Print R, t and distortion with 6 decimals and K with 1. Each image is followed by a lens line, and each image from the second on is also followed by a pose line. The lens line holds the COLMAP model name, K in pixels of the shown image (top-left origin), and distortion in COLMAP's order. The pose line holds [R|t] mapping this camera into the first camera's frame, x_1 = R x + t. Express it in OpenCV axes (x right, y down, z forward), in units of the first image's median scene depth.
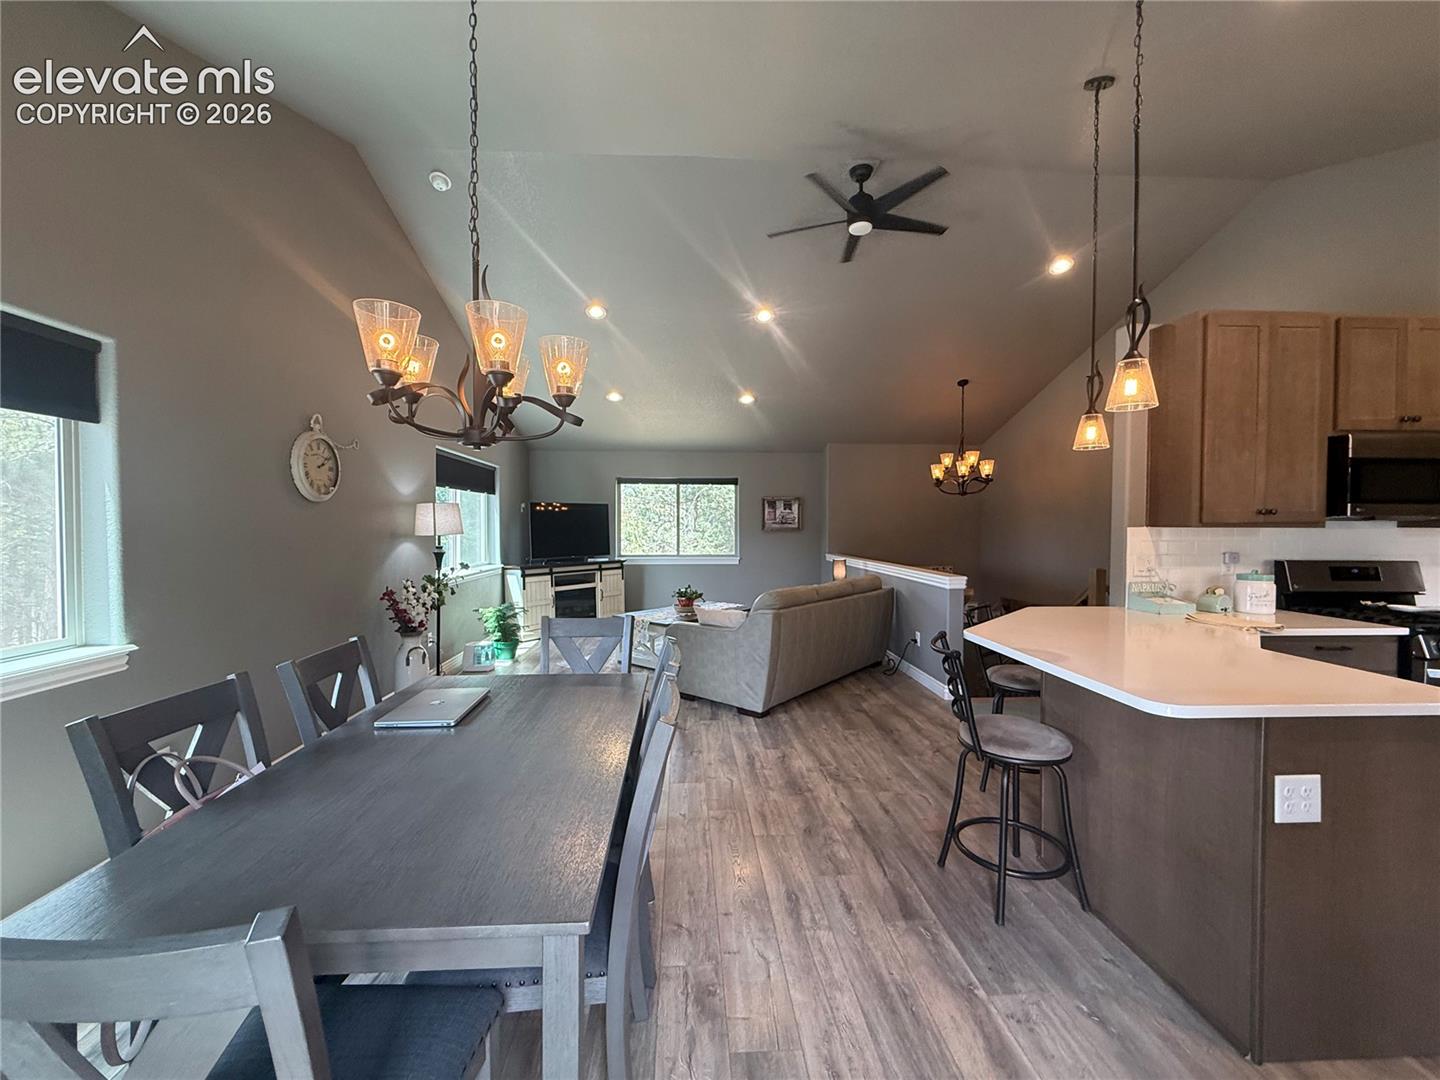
lens RADIAL K [[573.4, 0, 721.3], [0, 573.4, 536.2], [0, 0, 1]] dist [-0.000193, -0.000006]
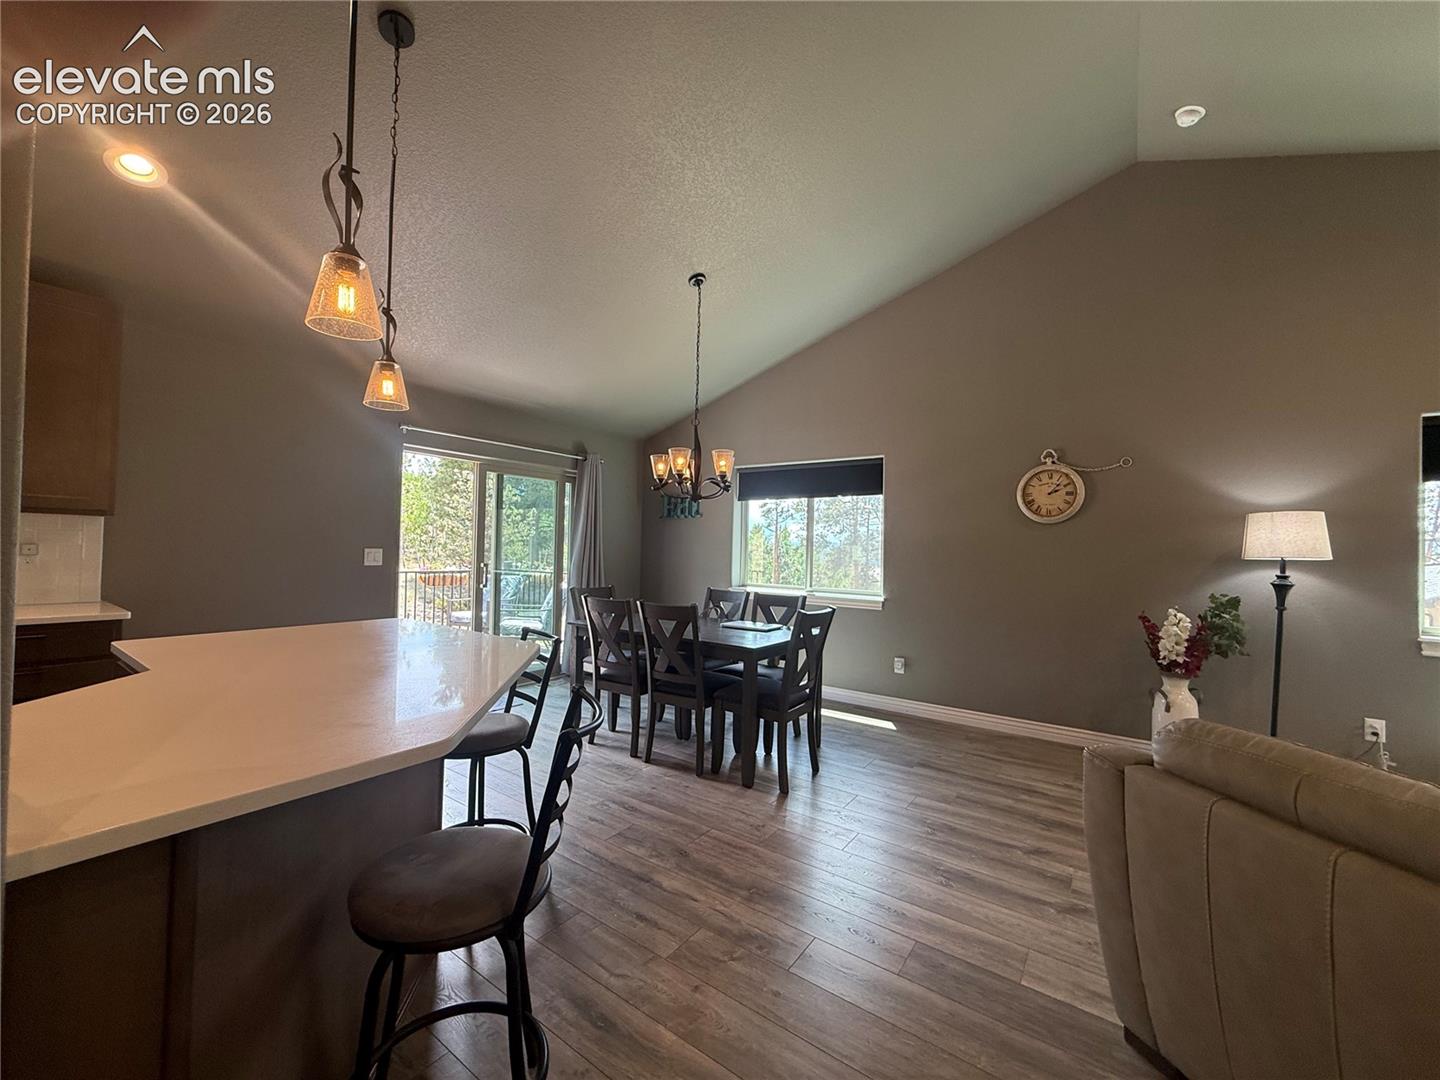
lens RADIAL K [[573.4, 0, 724.4], [0, 573.4, 533.3], [0, 0, 1]] dist [-0.000193, -0.000006]
pose [[-0.626501, -0.032035, -0.778762, 0.800356], [-0.038093, 0.999219, -0.010458, -0.001452], [0.778489, 0.023114, -0.627232, 1.522992]]
